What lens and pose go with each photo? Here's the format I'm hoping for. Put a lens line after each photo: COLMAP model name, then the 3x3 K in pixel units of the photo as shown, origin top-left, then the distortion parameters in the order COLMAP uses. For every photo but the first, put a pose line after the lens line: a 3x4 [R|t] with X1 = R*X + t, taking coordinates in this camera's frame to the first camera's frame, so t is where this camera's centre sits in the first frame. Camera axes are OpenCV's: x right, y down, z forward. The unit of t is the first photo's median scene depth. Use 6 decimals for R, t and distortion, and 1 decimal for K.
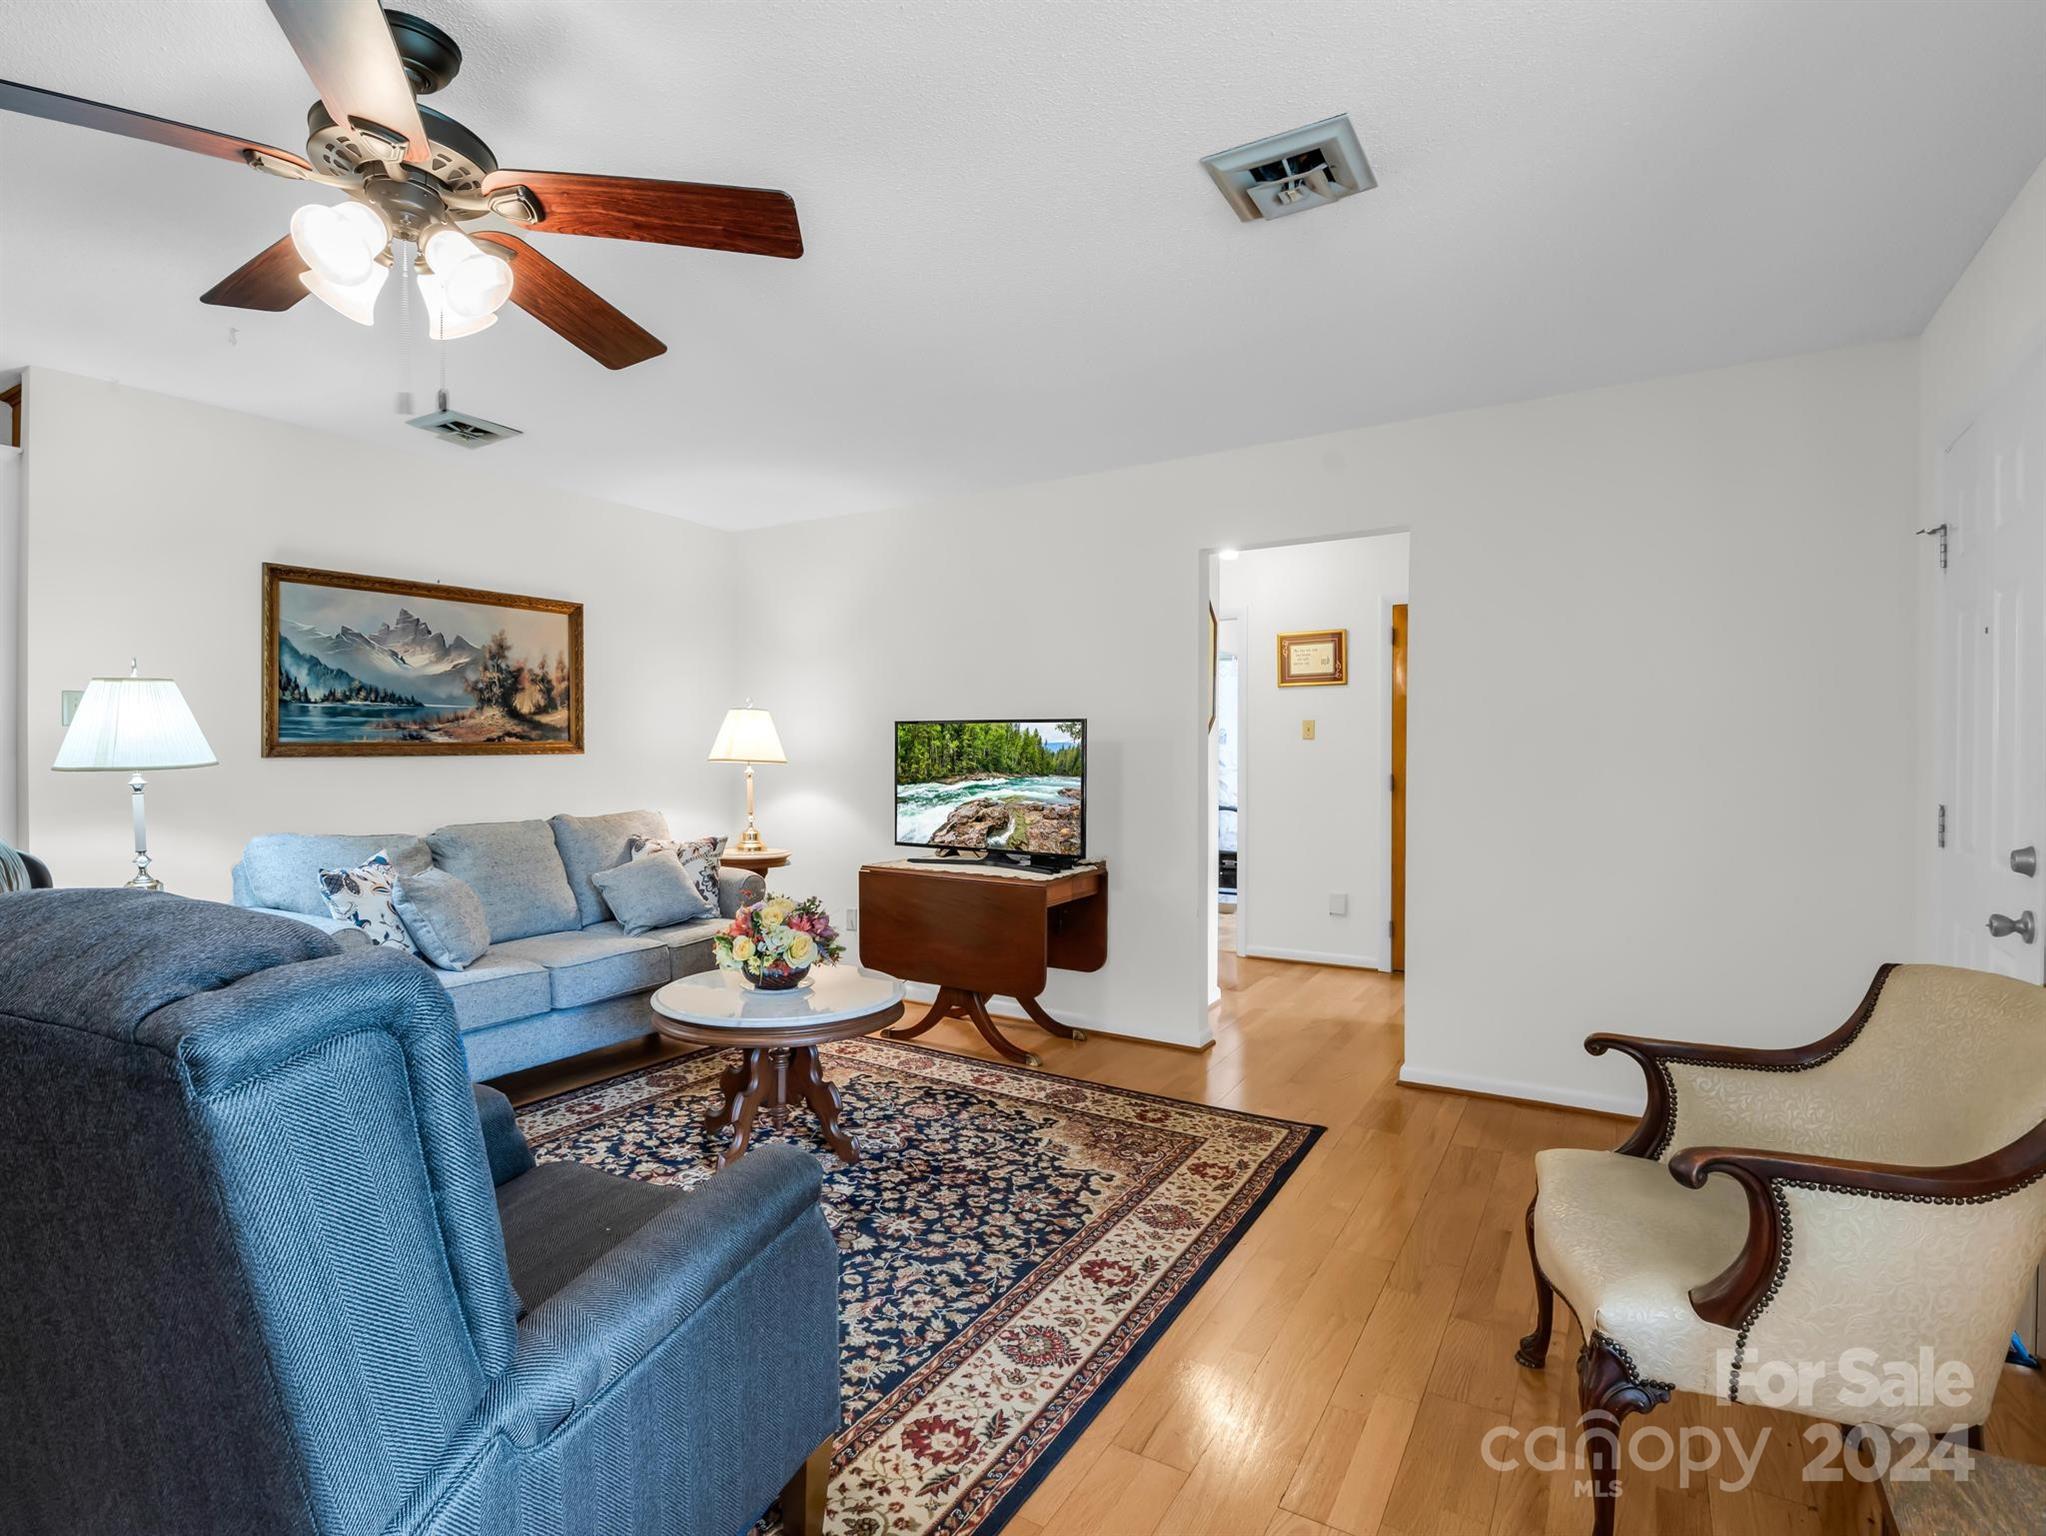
lens RADIAL K [[1003.3, 0, 990.1], [0, 1003.3, 780.4], [0, 0, 1]] dist [-0.000724, -0.010424]
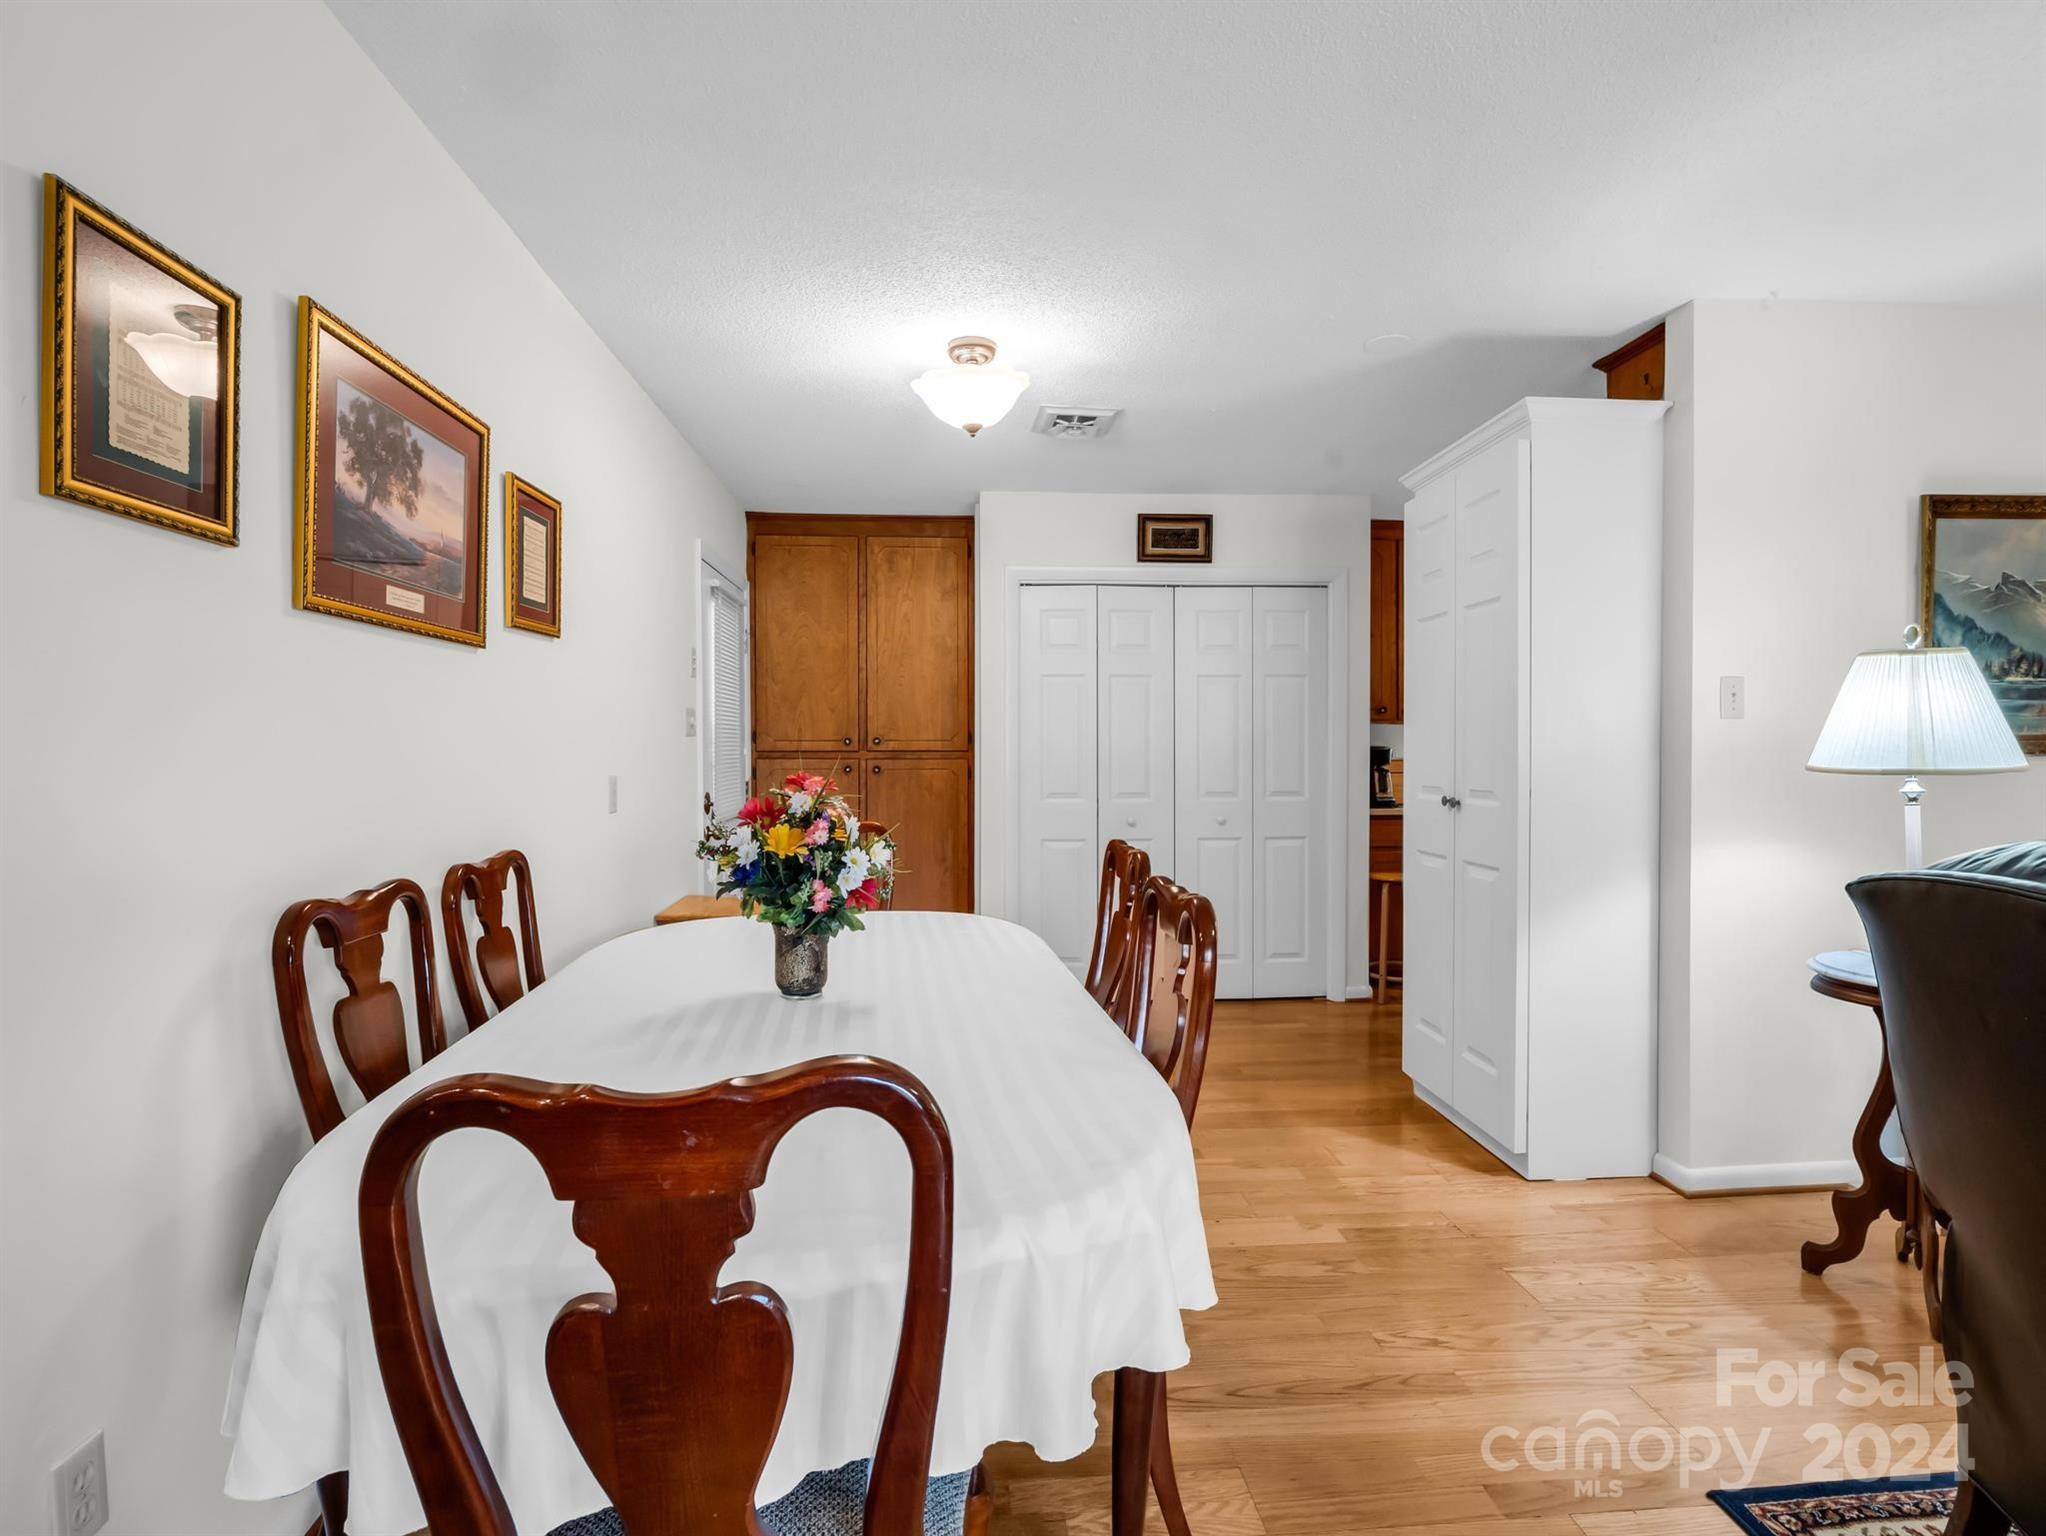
lens RADIAL K [[1022.2, 0, 1030.4], [0, 1022.2, 772.8], [0, 0, 1]] dist [-0.002873, -0.010875]
pose [[0.598985, 0.010721, -0.800689, -0.458778], [-0.017896, 0.999840, 0.000000, 0.000807], [0.800560, 0.014329, 0.599081, 0.017226]]
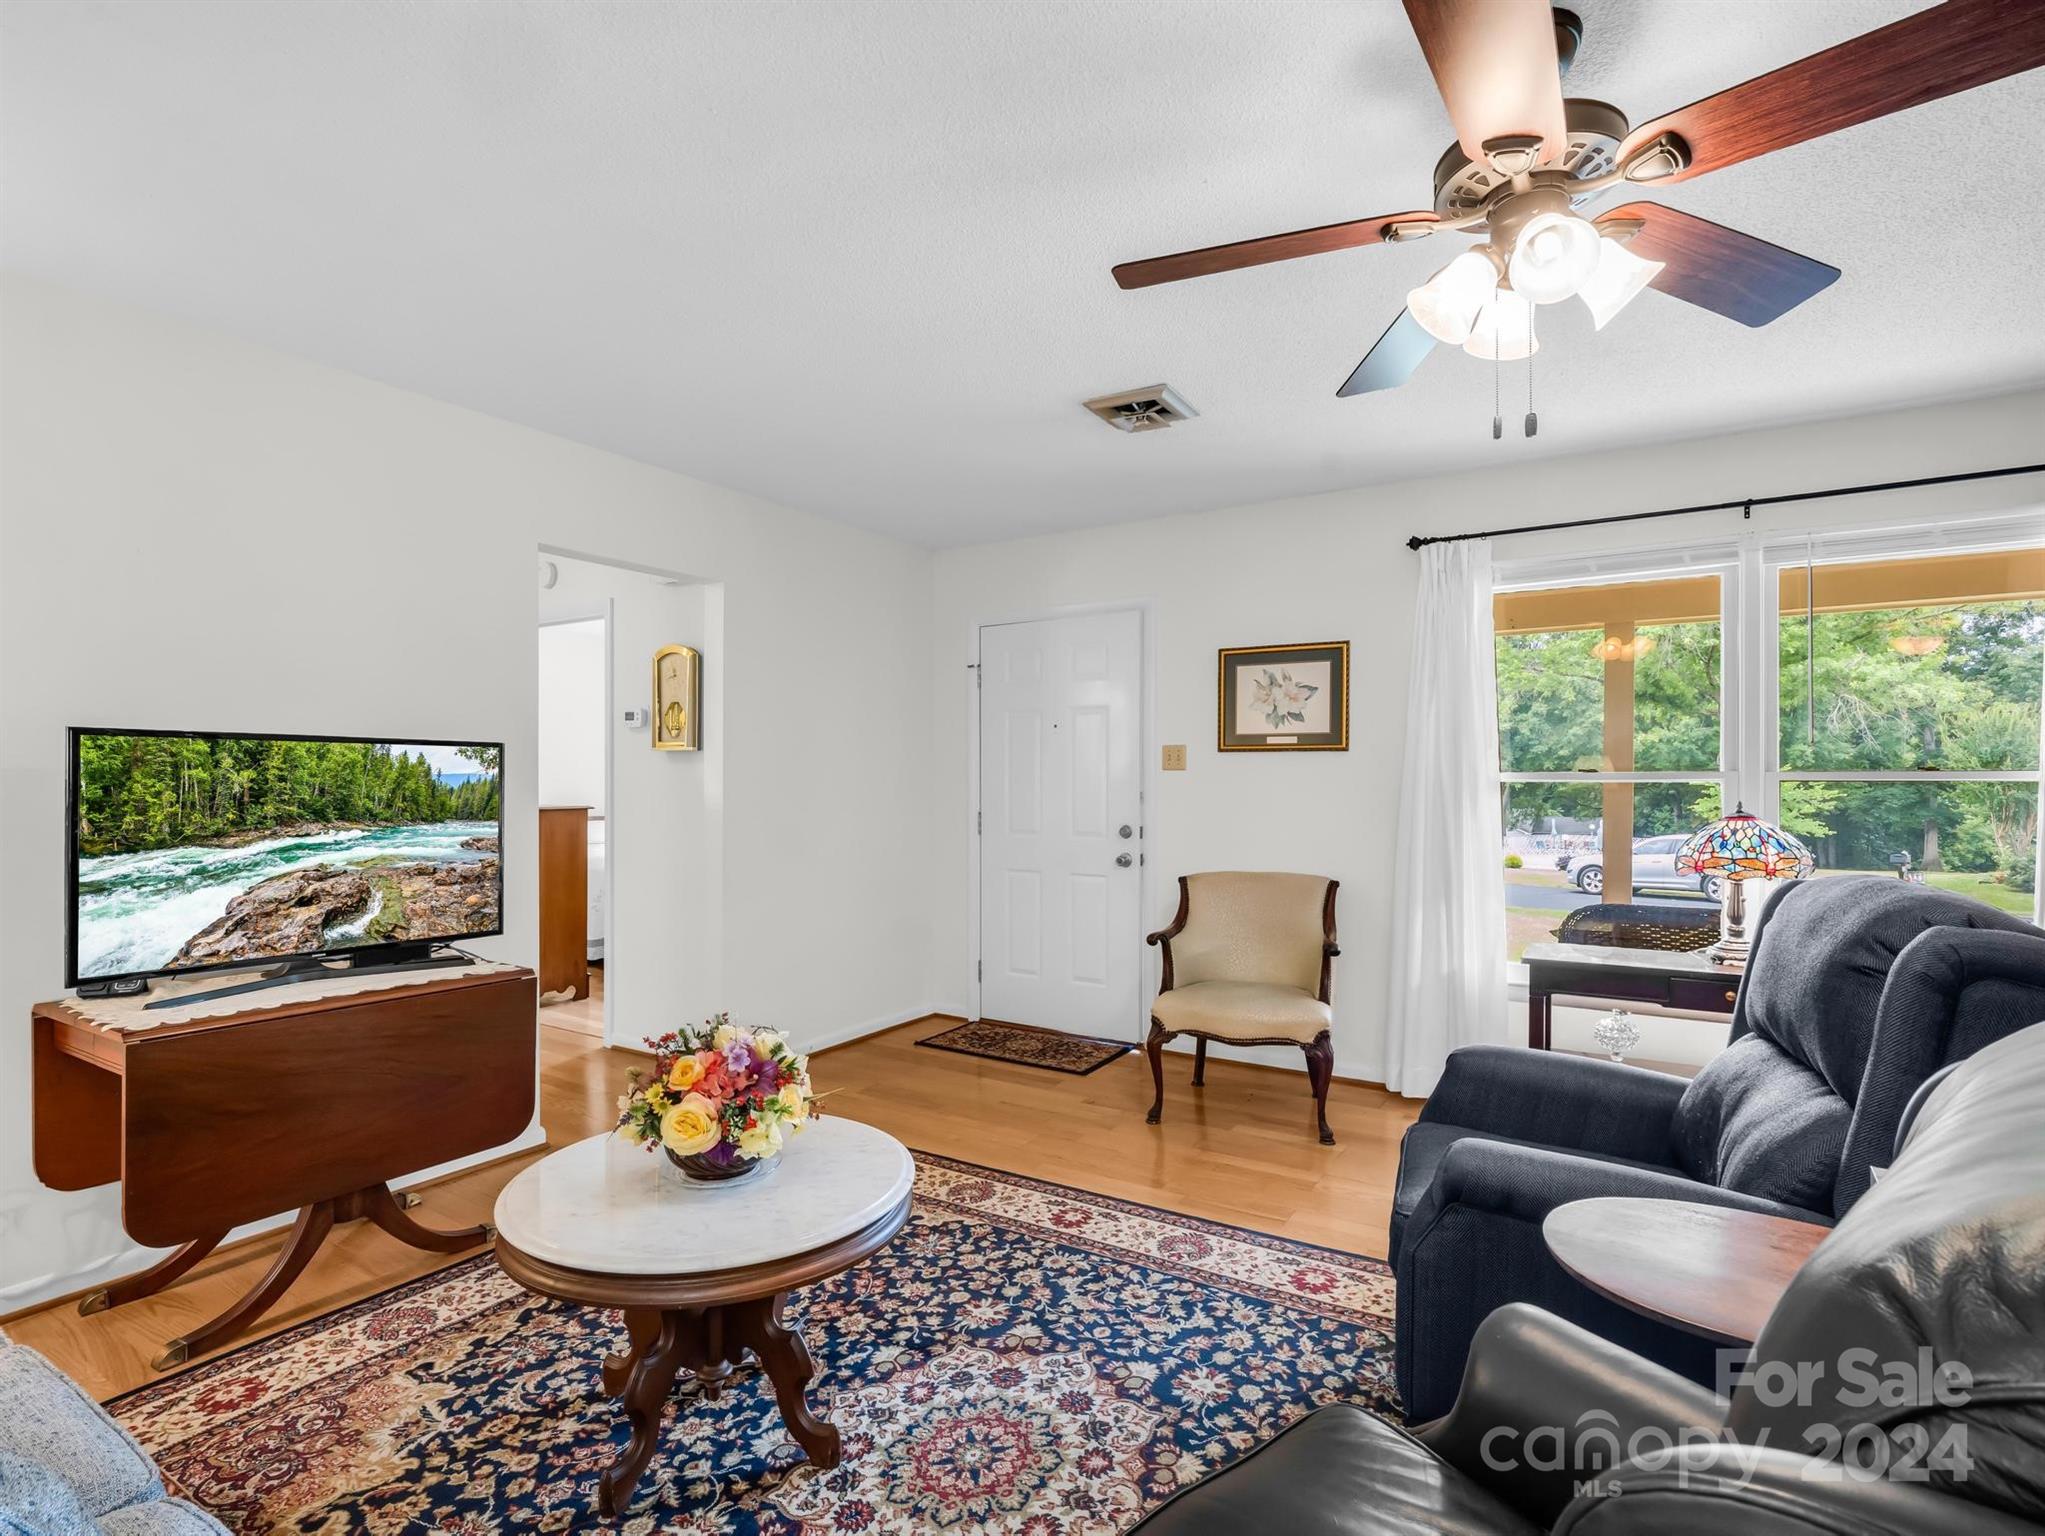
lens RADIAL K [[1003.6, 0, 1022.5], [0, 1003.6, 768.0], [0, 0, 1]] dist [-0.005278, -0.000218]
pose [[-0.006874, 0.011627, 0.999909, -0.643408], [0.026116, 0.999593, -0.011443, -0.023815], [-0.999635, 0.026035, -0.007175, 0.616558]]
